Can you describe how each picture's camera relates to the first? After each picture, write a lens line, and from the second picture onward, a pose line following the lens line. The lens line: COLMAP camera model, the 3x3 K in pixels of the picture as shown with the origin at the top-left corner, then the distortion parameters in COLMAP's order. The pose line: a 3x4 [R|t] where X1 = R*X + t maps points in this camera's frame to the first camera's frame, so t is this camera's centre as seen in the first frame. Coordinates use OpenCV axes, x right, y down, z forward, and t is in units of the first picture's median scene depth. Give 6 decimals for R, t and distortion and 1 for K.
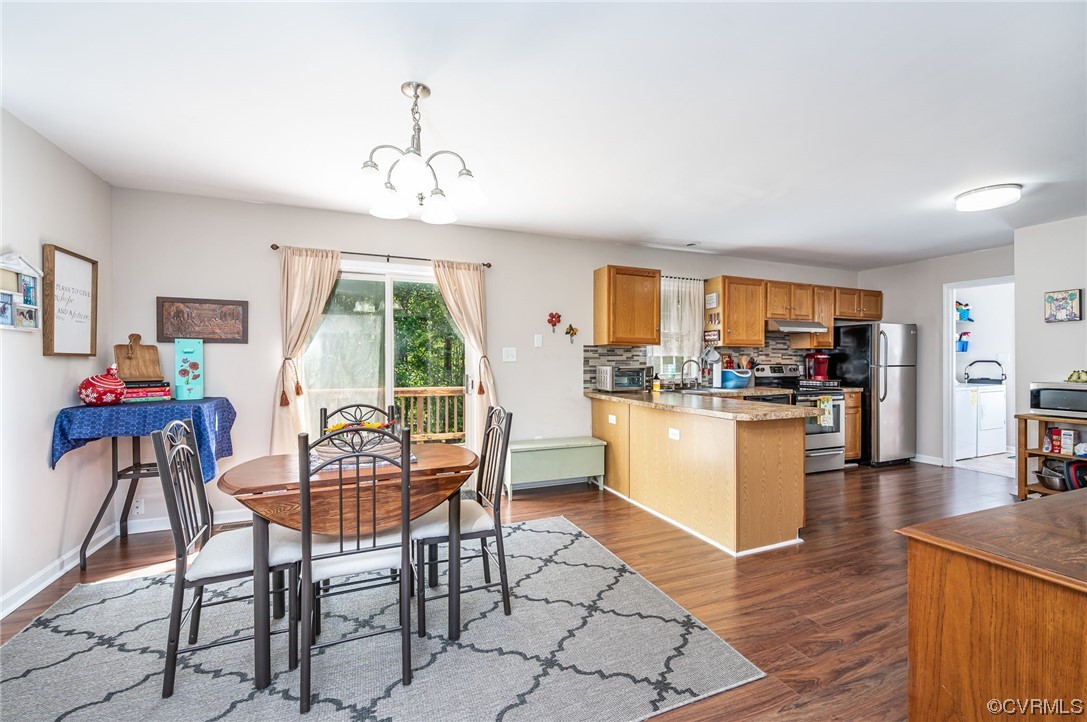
lens RADIAL K [[449.5, 0, 540.5], [0, 449.5, 361.3], [0, 0, 1]] dist [0.001888, -0.000294]
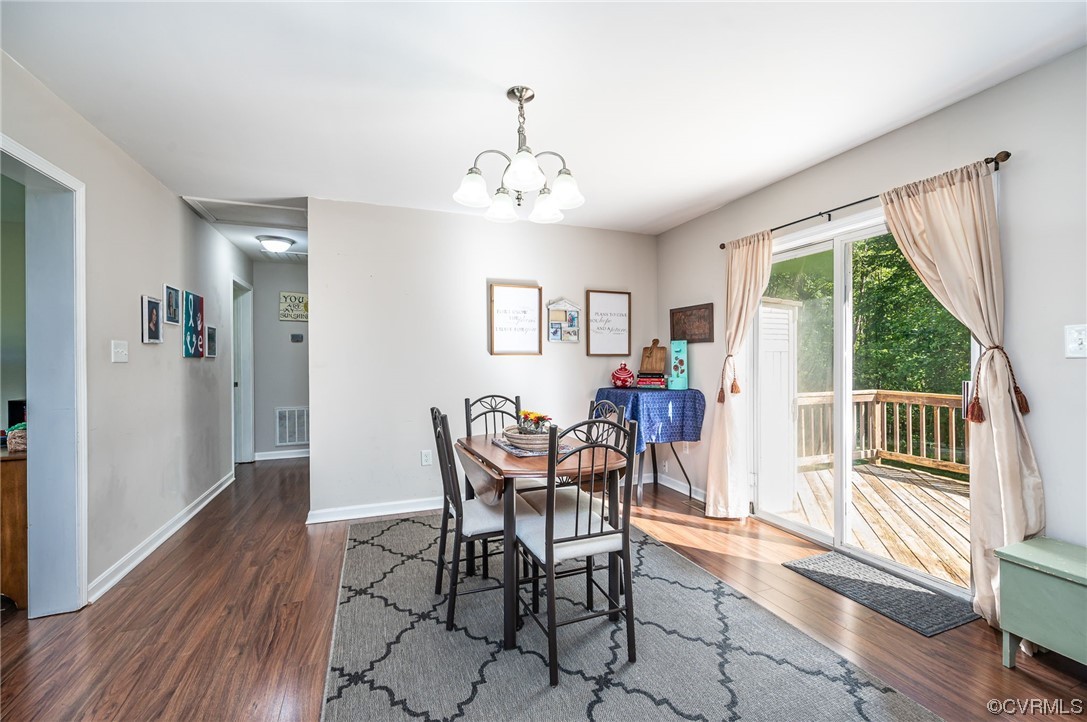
lens RADIAL K [[449.5, 0, 543.6], [0, 449.5, 362.6], [0, 0, 1]] dist [0.001888, -0.000294]
pose [[0.001914, 0.007128, -0.999973, 0.429455], [0.008097, 0.999942, 0.007144, -0.000854], [0.999965, -0.008110, 0.001856, 0.597396]]
